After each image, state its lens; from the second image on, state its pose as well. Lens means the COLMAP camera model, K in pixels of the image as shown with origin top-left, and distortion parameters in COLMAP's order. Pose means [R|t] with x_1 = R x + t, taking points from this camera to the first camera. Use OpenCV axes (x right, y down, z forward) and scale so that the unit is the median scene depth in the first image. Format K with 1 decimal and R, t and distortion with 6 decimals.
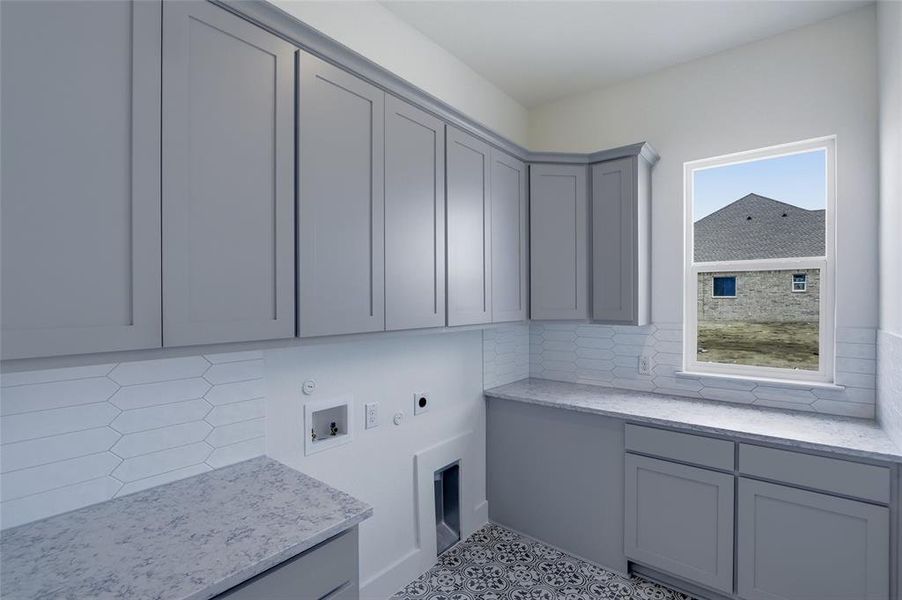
lens RADIAL K [[420.3, 0, 448.0], [0, 420.3, 301.3], [0, 0, 1]] dist [-0.012502, 0.002011]
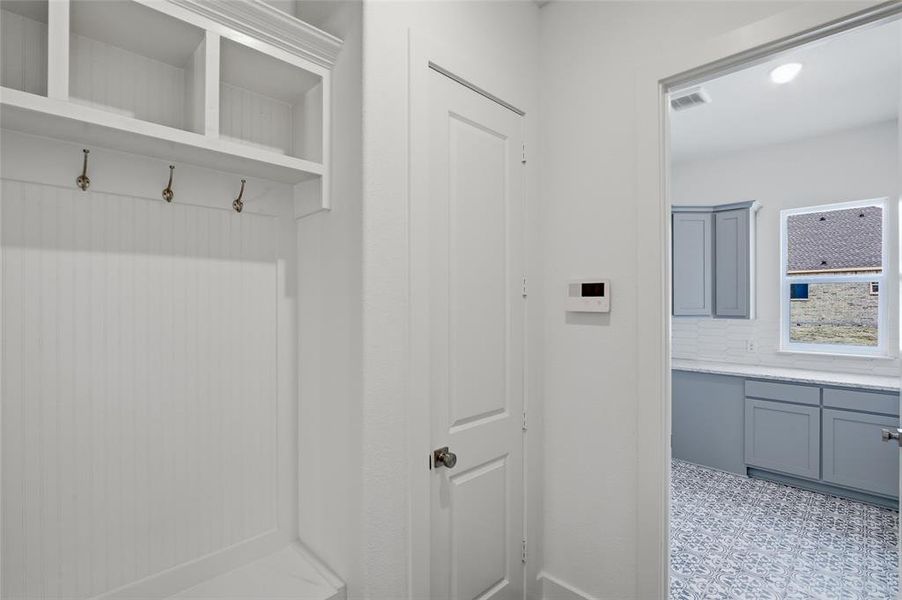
lens RADIAL K [[420.3, 0, 453.5], [0, 420.3, 302.7], [0, 0, 1]] dist [-0.012502, 0.002011]
pose [[0.995082, -0.000624, -0.099056, -0.447263], [0.000285, 0.999994, -0.003429, 0.003370], [0.099057, 0.003384, 0.995076, -0.591625]]
